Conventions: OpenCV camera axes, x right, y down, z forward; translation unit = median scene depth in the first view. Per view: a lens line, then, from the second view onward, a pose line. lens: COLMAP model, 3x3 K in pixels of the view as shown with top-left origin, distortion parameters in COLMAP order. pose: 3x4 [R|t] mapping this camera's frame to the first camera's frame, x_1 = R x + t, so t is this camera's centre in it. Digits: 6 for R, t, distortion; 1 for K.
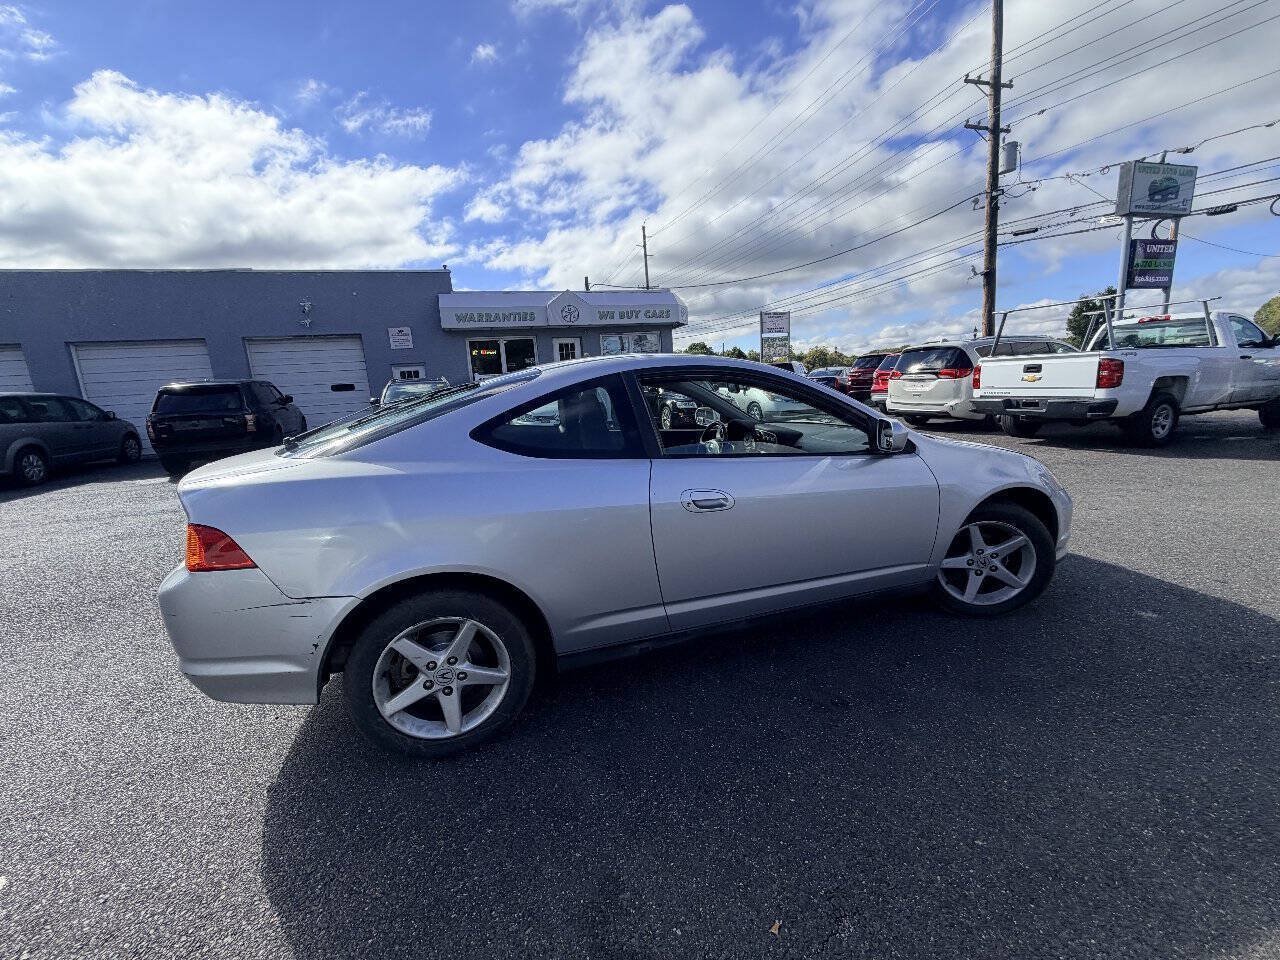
lens RADIAL K [[510.6, 0, 638.7], [0, 510.6, 472.0], [0, 0, 1]] dist [0.002048, -0.000261]
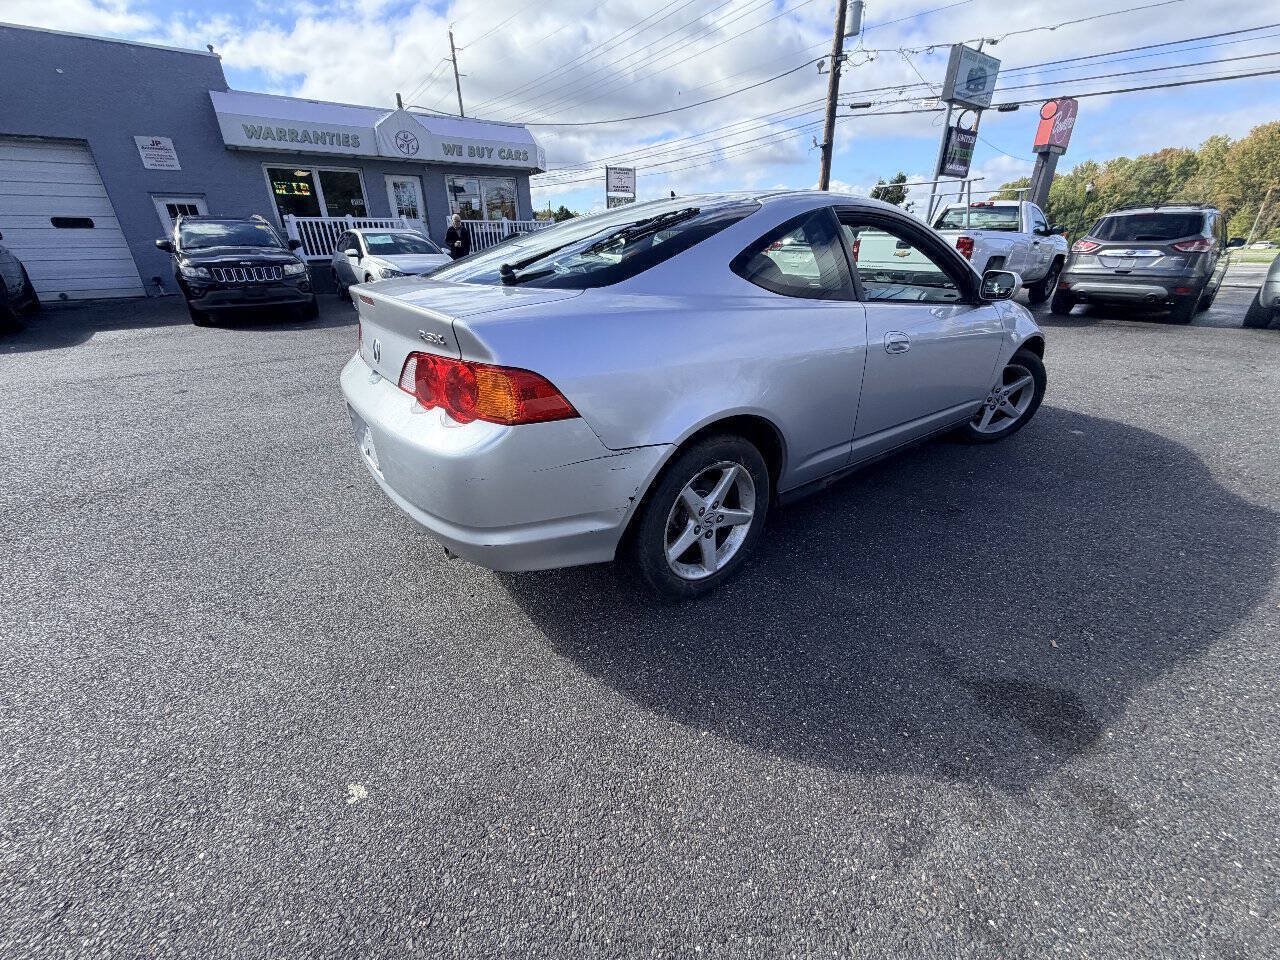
lens RADIAL K [[510.6, 0, 637.0], [0, 510.6, 475.6], [0, 0, 1]] dist [0.002048, -0.000261]
pose [[0.944681, -0.088440, 0.315842, -0.083883], [0.008928, 0.969538, 0.244779, 0.006663], [-0.327869, -0.228418, 0.916693, 0.014471]]
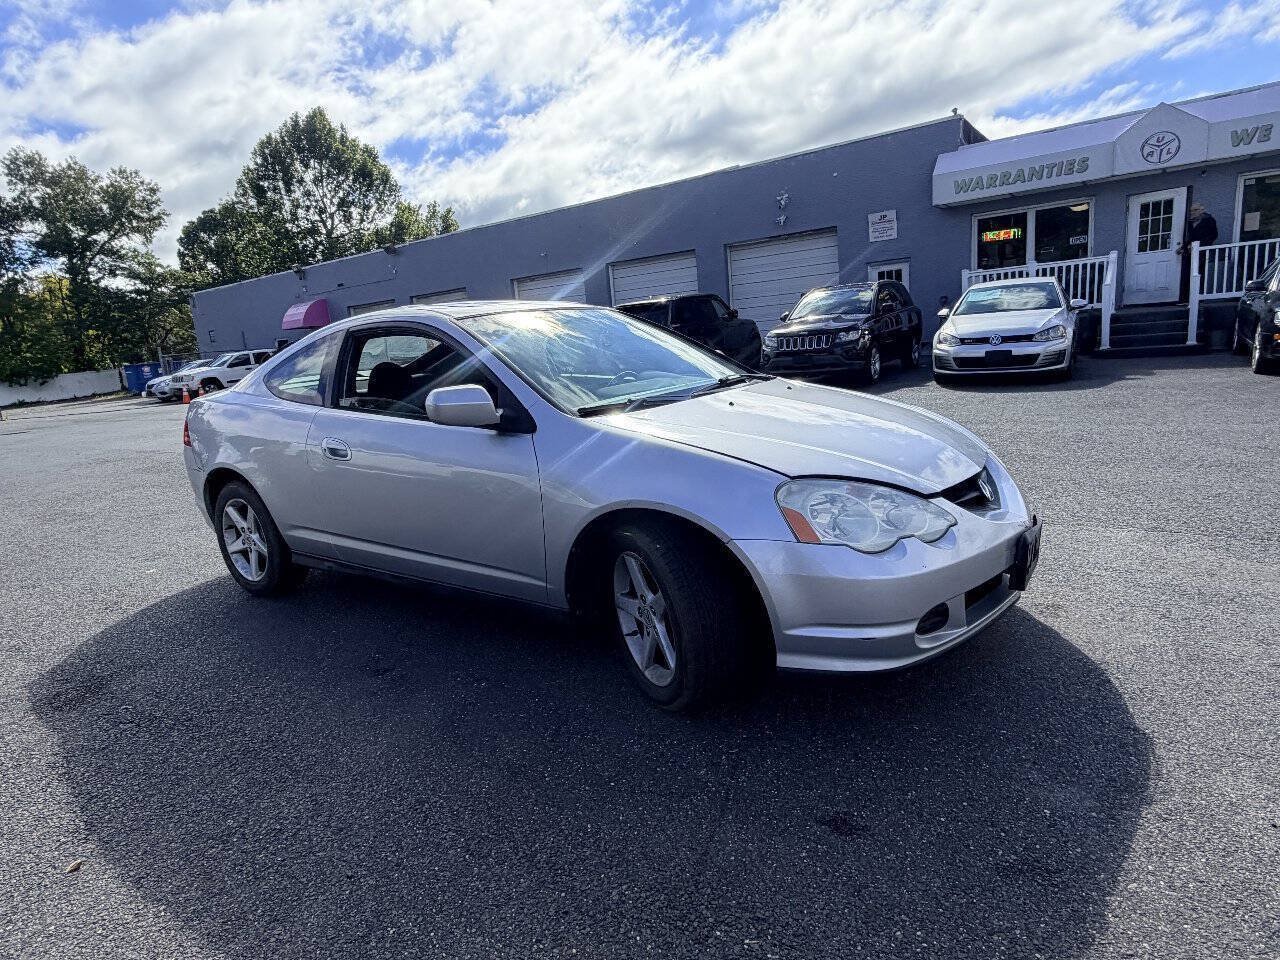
lens RADIAL K [[741.8, 0, 645.5], [0, 741.8, 494.1], [0, 0, 1]] dist [0.006195, -0.001763]
pose [[0.601086, 0.179864, -0.778682, 0.203364], [-0.088876, 0.983345, 0.158533, -0.018701], [0.794227, -0.026086, 0.607060, 0.061444]]
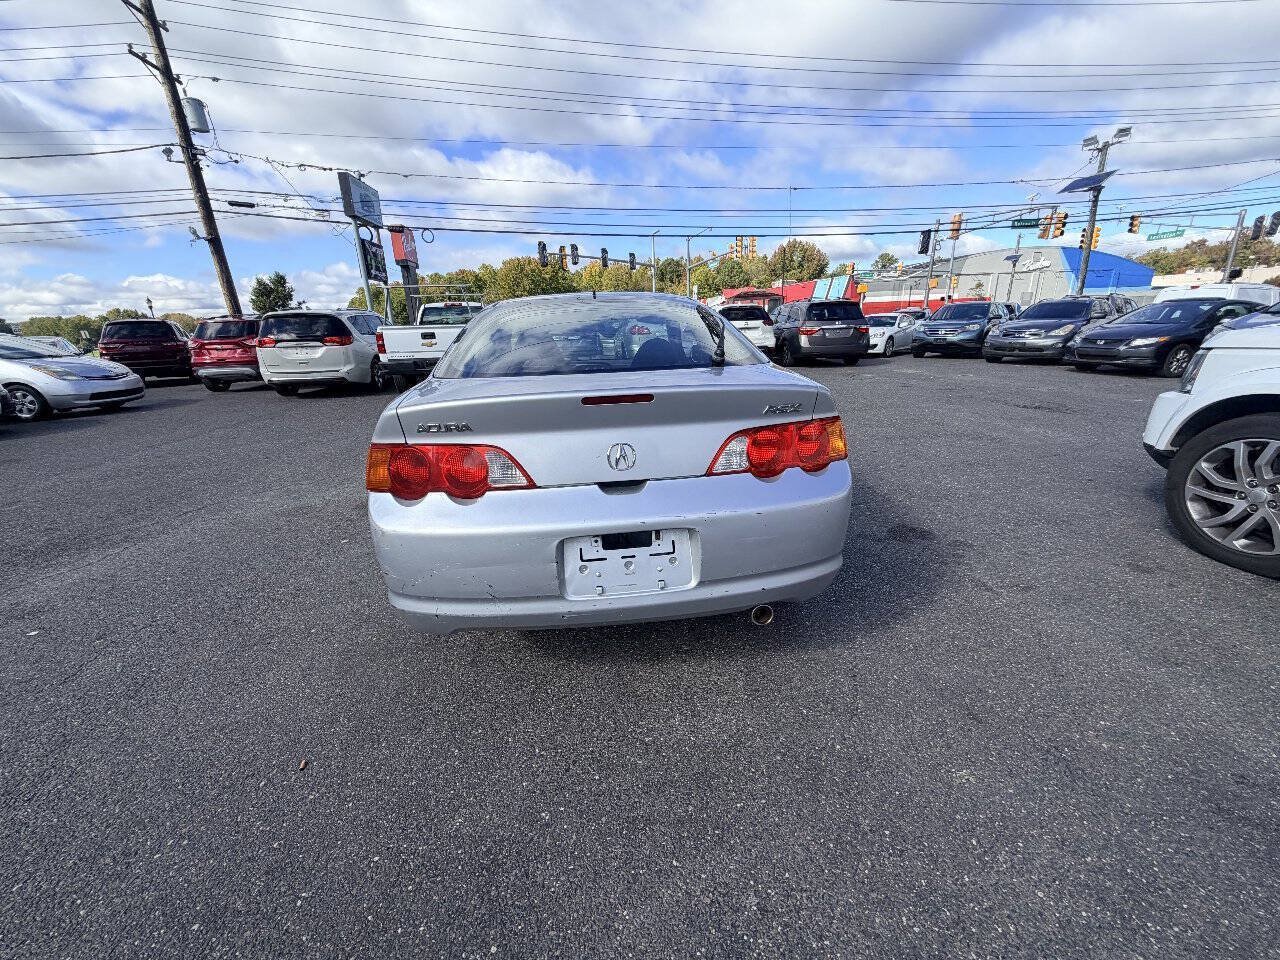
lens RADIAL K [[510.6, 0, 636.6], [0, 510.6, 475.2], [0, 0, 1]] dist [0.002048, -0.000261]
pose [[0.197958, -0.230666, 0.952684, -0.179175], [0.191538, 0.962284, 0.193190, -0.005909], [-0.961315, 0.144232, 0.234673, 0.106535]]
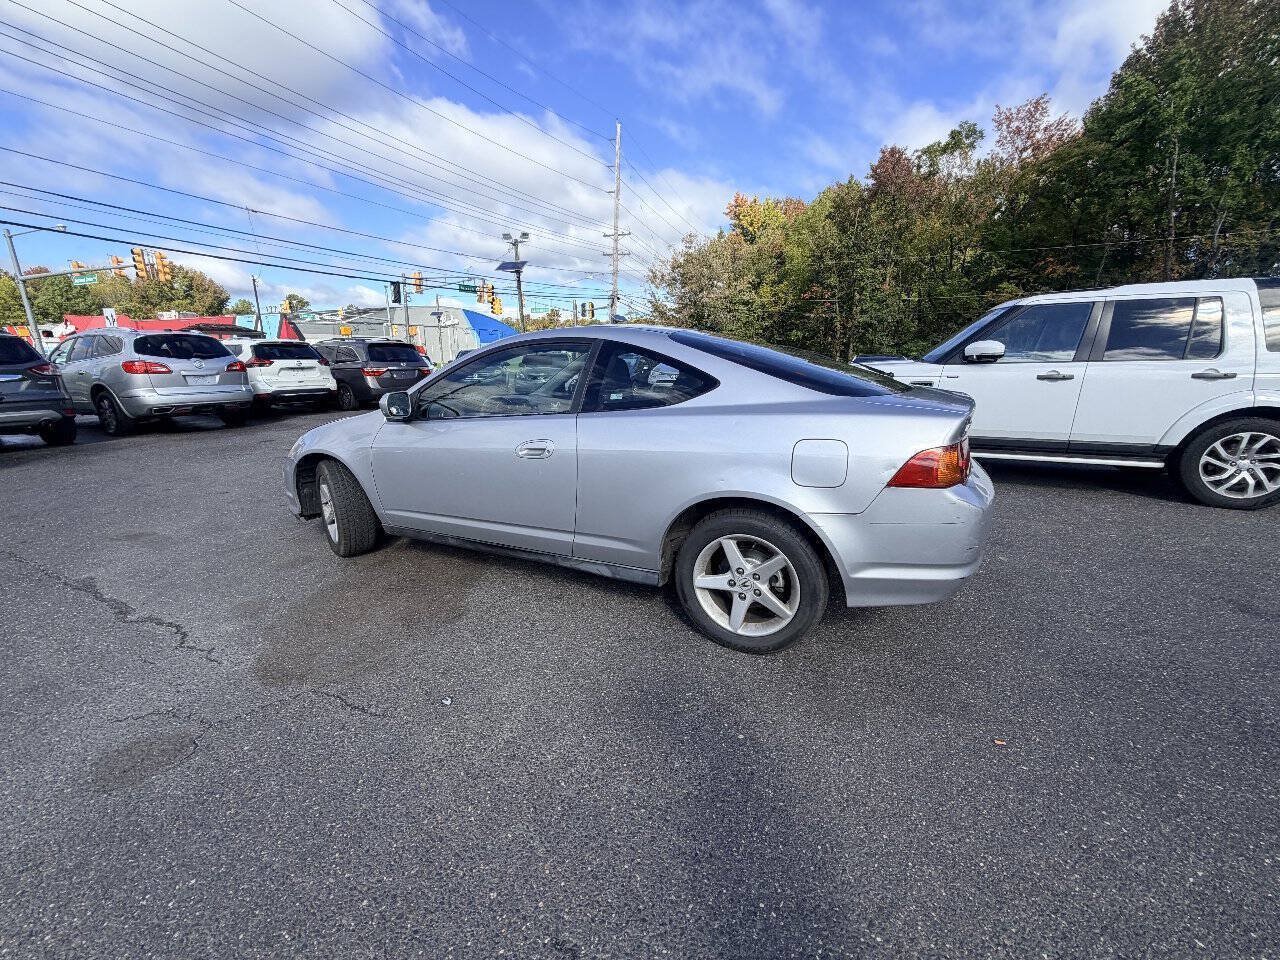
lens RADIAL K [[510.6, 0, 635.7], [0, 510.6, 483.2], [0, 0, 1]] dist [0.002048, -0.000261]
pose [[-0.724080, -0.106661, 0.681419, -0.129231], [0.163494, 0.933269, 0.319812, -0.039098], [-0.670059, 0.342977, -0.658322, 0.281373]]
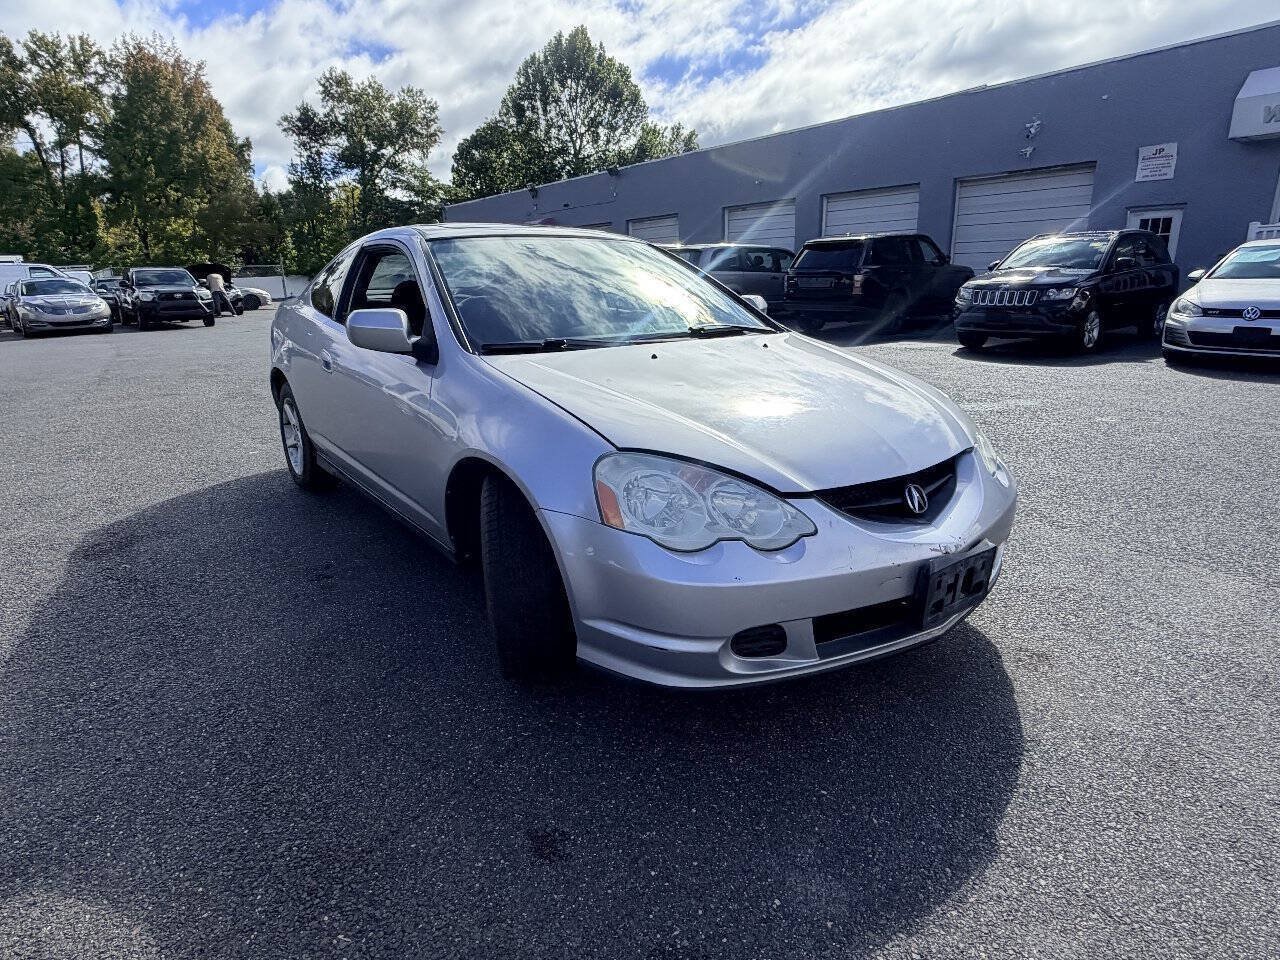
lens RADIAL K [[741.8, 0, 639.9], [0, 741.8, 493.6], [0, 0, 1]] dist [0.006195, -0.001763]
pose [[0.322327, 0.318897, -0.891297, 0.219243], [-0.168089, 0.945867, 0.277634, -0.027981], [0.931585, 0.060329, 0.358482, 0.120297]]
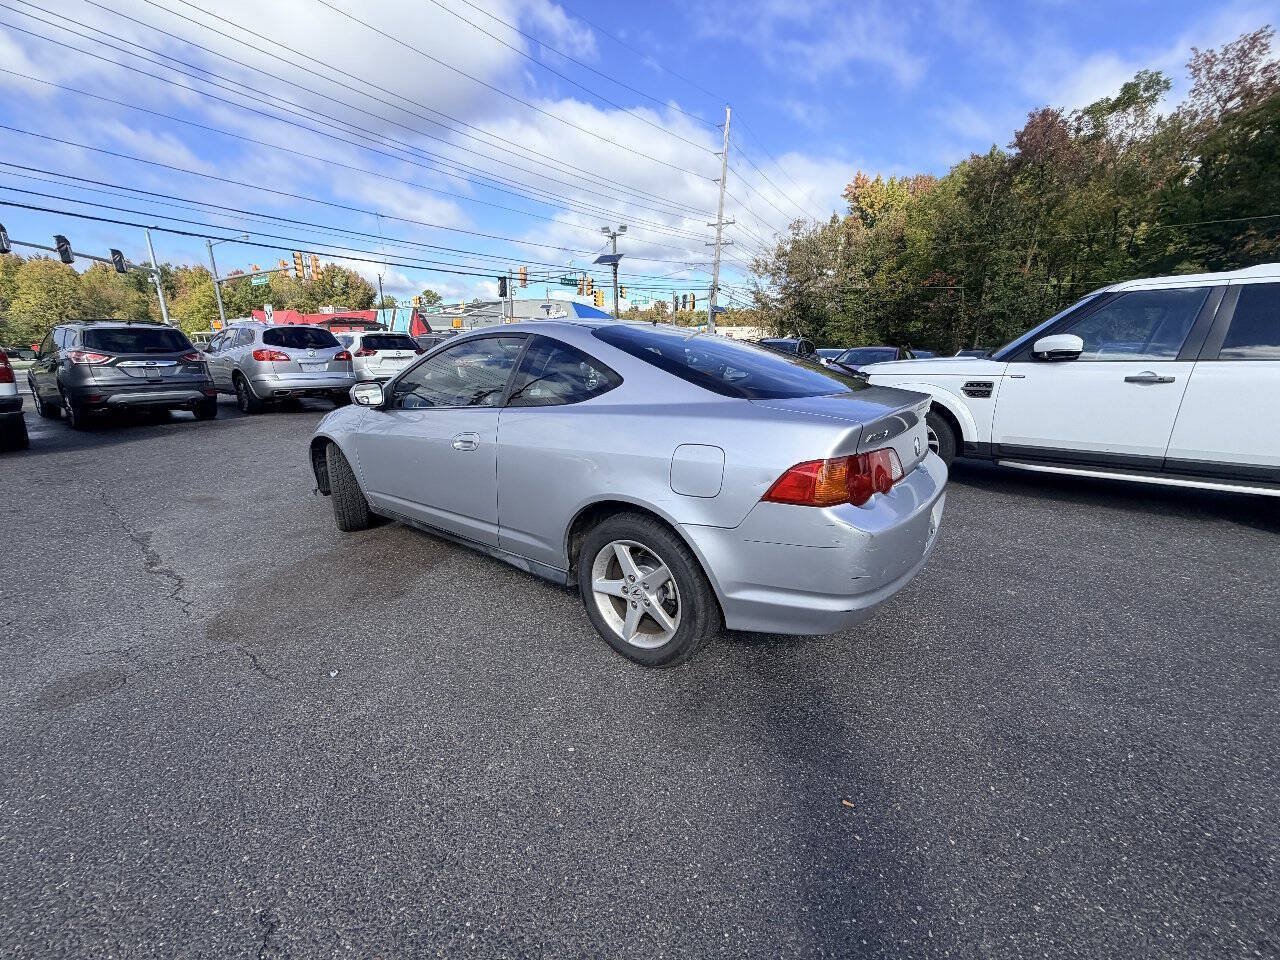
lens RADIAL K [[510.6, 0, 635.1], [0, 510.6, 481.4], [0, 0, 1]] dist [0.002048, -0.000261]
pose [[-0.569542, -0.152532, 0.807685, -0.157714], [0.171177, 0.939076, 0.298051, -0.031845], [-0.803940, 0.308010, -0.508734, 0.243403]]
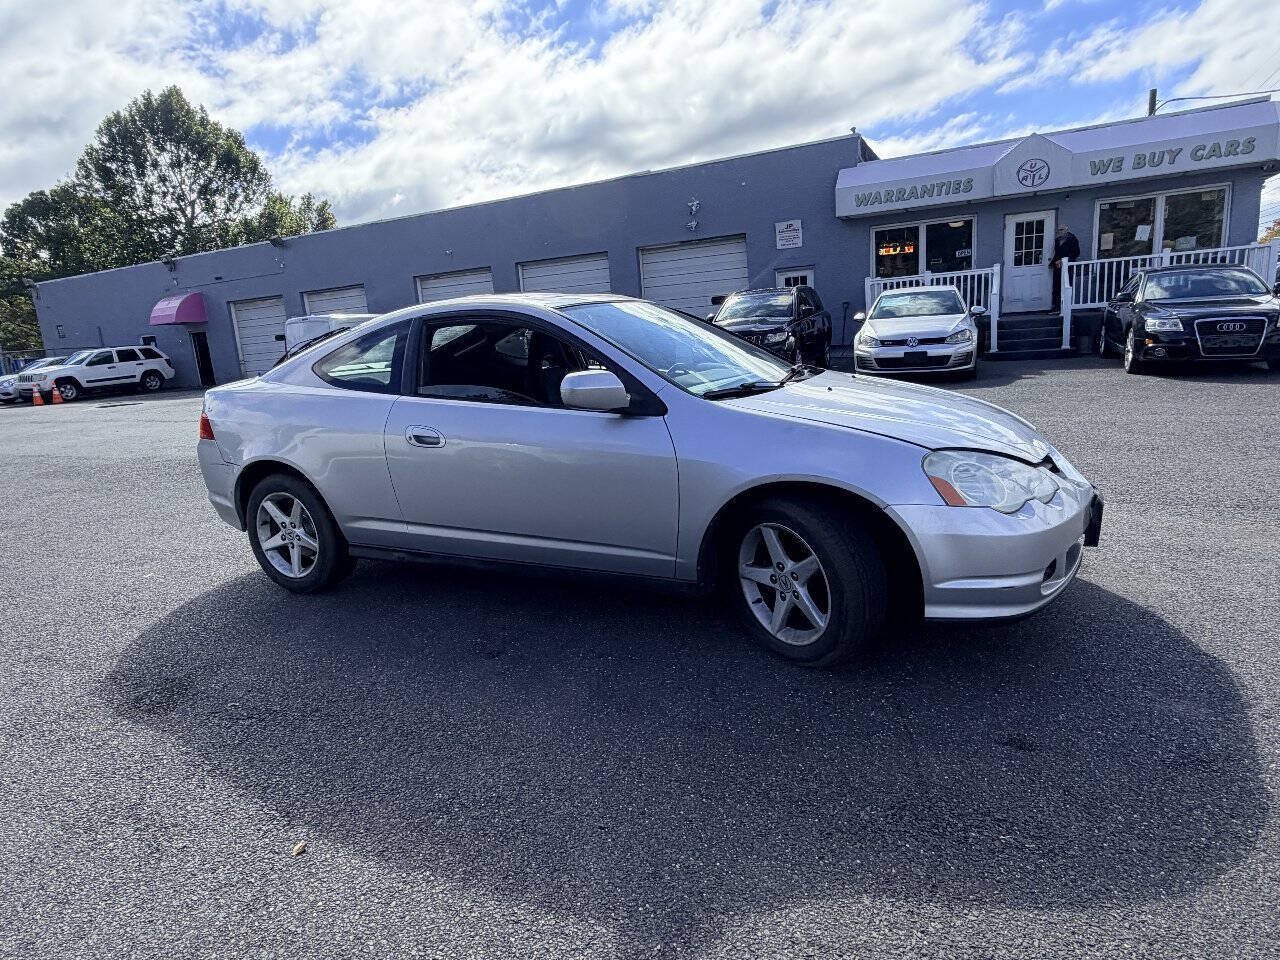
lens RADIAL K [[741.8, 0, 648.1], [0, 741.8, 488.3], [0, 0, 1]] dist [0.006195, -0.001763]
pose [[0.720982, 0.157613, -0.674791, 0.178471], [-0.090640, 0.986873, 0.133662, -0.010766], [0.687000, -0.035204, 0.725804, 0.017410]]
